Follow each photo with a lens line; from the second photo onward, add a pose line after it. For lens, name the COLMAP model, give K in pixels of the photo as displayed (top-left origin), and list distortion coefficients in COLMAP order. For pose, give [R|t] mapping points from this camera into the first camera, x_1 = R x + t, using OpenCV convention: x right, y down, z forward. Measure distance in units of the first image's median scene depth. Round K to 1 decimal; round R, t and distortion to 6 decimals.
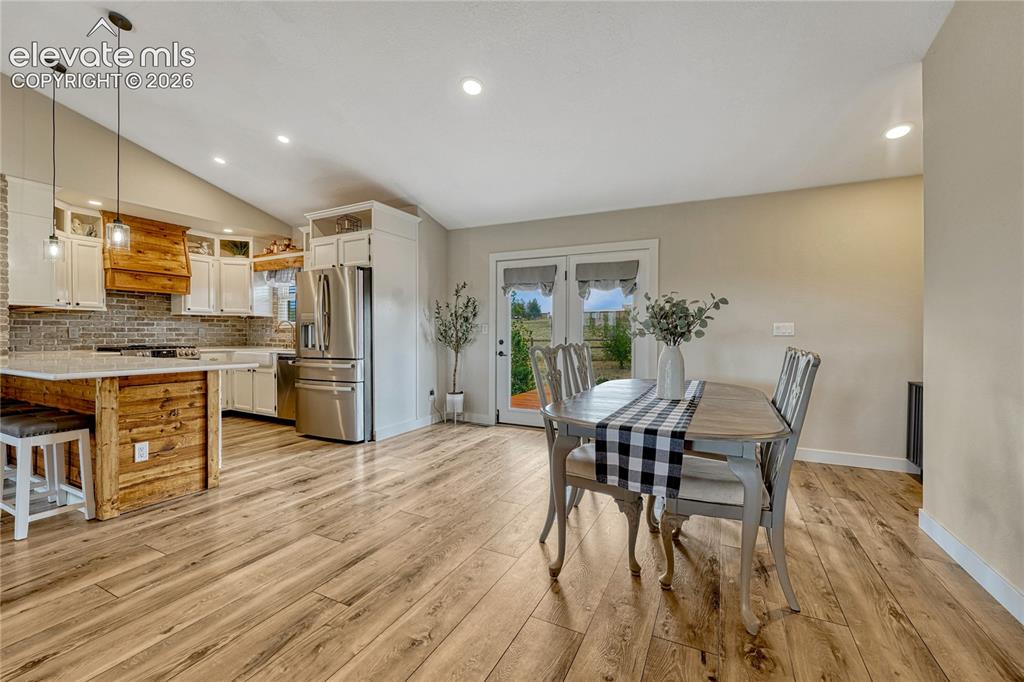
lens RADIAL K [[443.6, 0, 510.6], [0, 443.6, 338.8], [0, 0, 1]] dist [-0.003650, 0.000822]
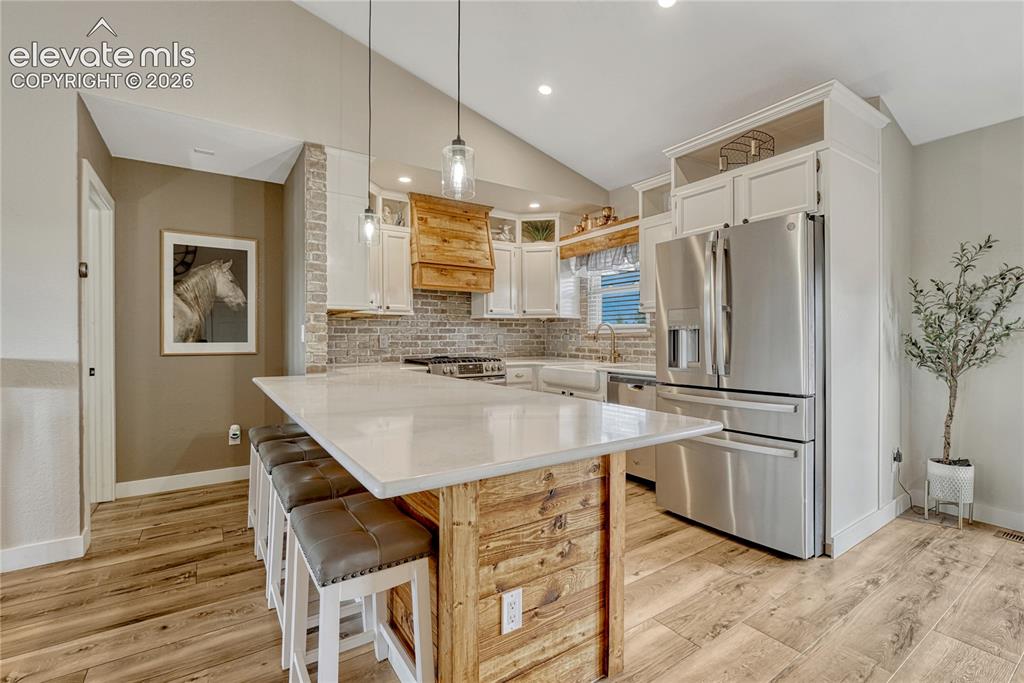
lens RADIAL K [[443.6, 0, 494.7], [0, 443.6, 339.2], [0, 0, 1]] dist [-0.003650, 0.000822]
pose [[0.871032, -0.000565, -0.491226, -0.354400], [-0.001317, 0.999993, -0.003485, -0.014617], [0.491224, 0.003683, 0.871025, 0.334693]]
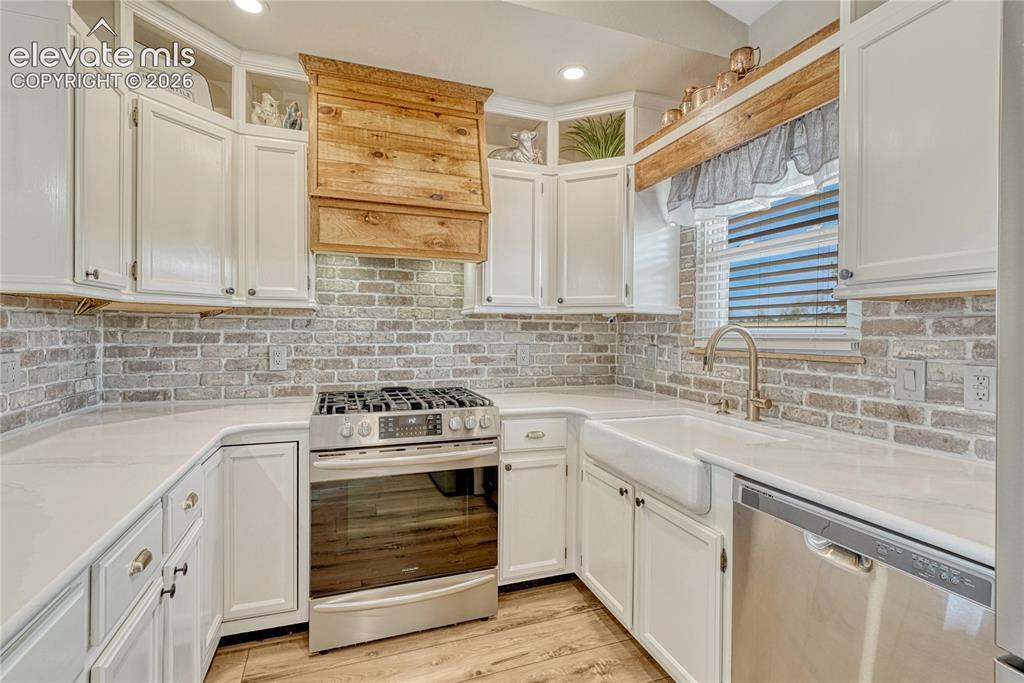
lens RADIAL K [[442.4, 0, 519.0], [0, 442.4, 336.5], [0, 0, 1]] dist [-0.004604, 0.000015]
pose [[0.739837, 0.010966, -0.672697, -0.469545], [-0.011857, 0.999924, 0.003260, -0.037651], [0.672681, 0.005564, 0.739911, 0.774891]]
